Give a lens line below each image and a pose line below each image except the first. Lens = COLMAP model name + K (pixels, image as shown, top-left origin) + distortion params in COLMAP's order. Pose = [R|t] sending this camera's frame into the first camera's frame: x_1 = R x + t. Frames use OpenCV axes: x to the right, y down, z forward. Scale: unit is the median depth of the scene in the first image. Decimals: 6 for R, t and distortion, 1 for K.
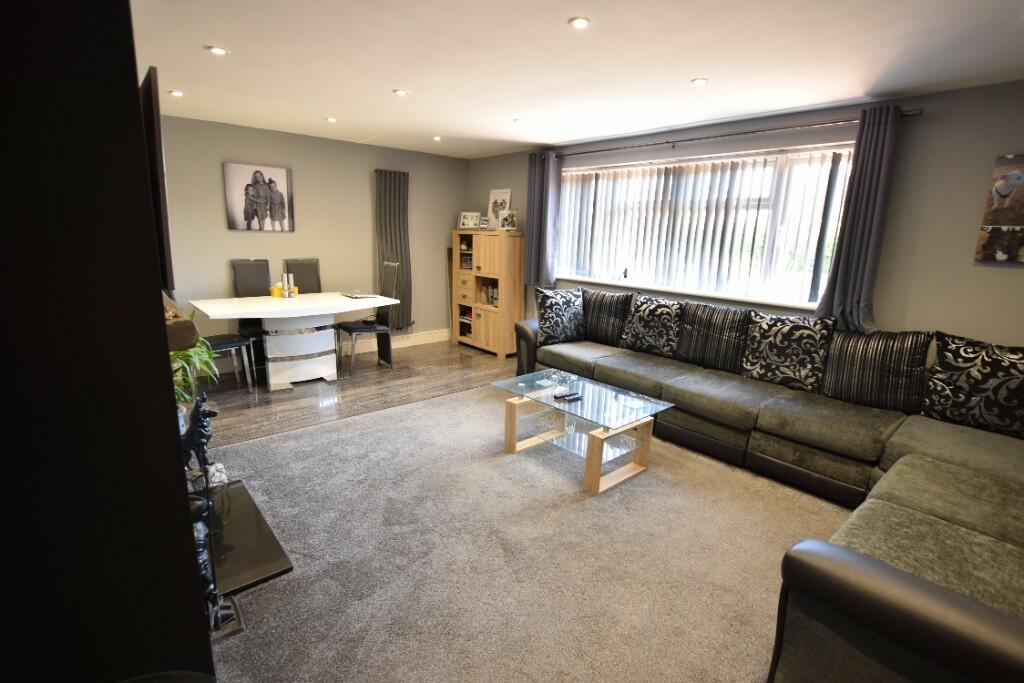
lens RADIAL K [[492.3, 0, 507.5], [0, 492.3, 340.9], [0, 0, 1]] dist [-0.011338, -0.000105]
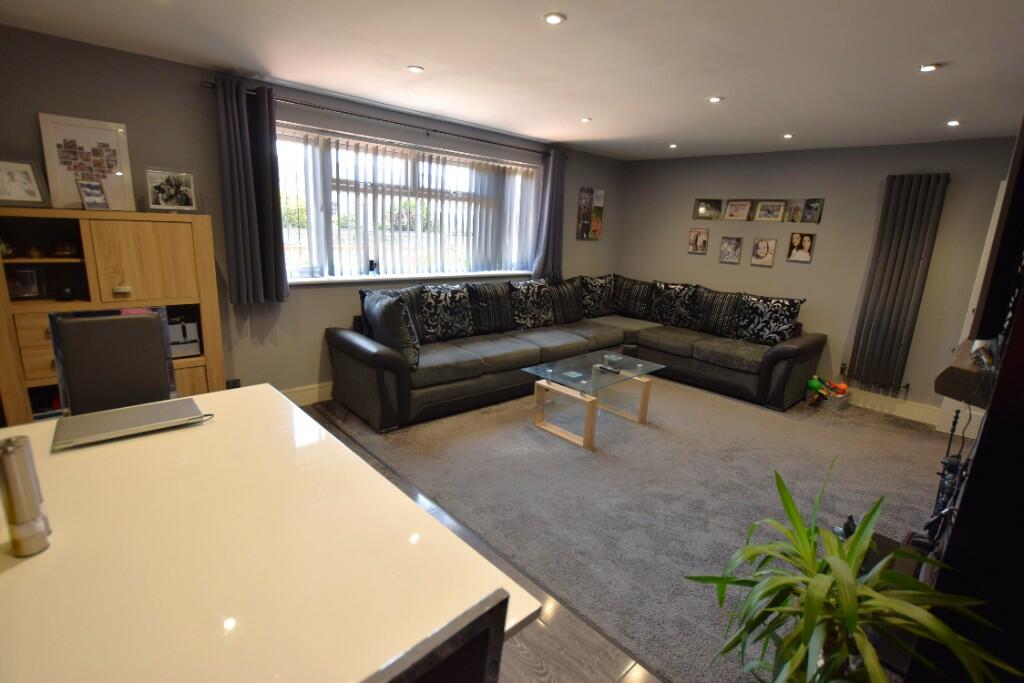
lens RADIAL K [[492.3, 0, 509.3], [0, 492.3, 340.5], [0, 0, 1]] dist [-0.011338, -0.000105]
pose [[-0.035498, -0.257997, 0.965493, -0.745645], [0.166575, 0.951060, 0.260265, -0.229226], [-0.985390, 0.170066, 0.009215, 0.899203]]
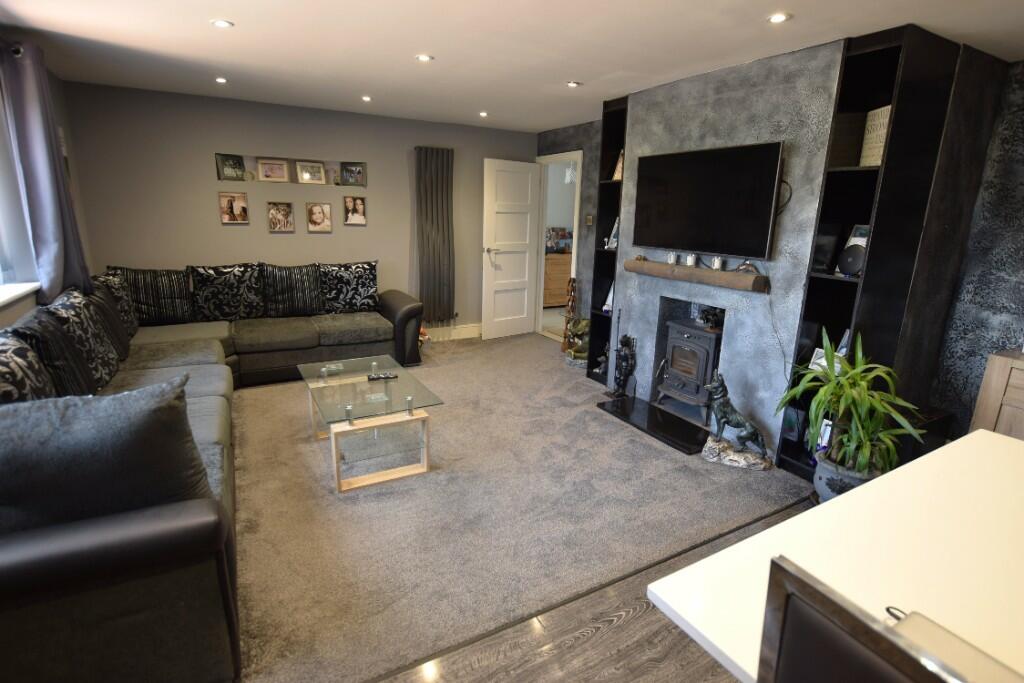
lens RADIAL K [[522.4, 0, 515.3], [0, 522.4, 343.1], [0, 0, 1]] dist [-0.016471, -0.000675]
pose [[-0.981721, -0.100962, 0.161340, -0.218698], [-0.017084, 0.891028, 0.453627, -0.309962], [-0.189558, 0.442578, -0.876466, 1.342518]]
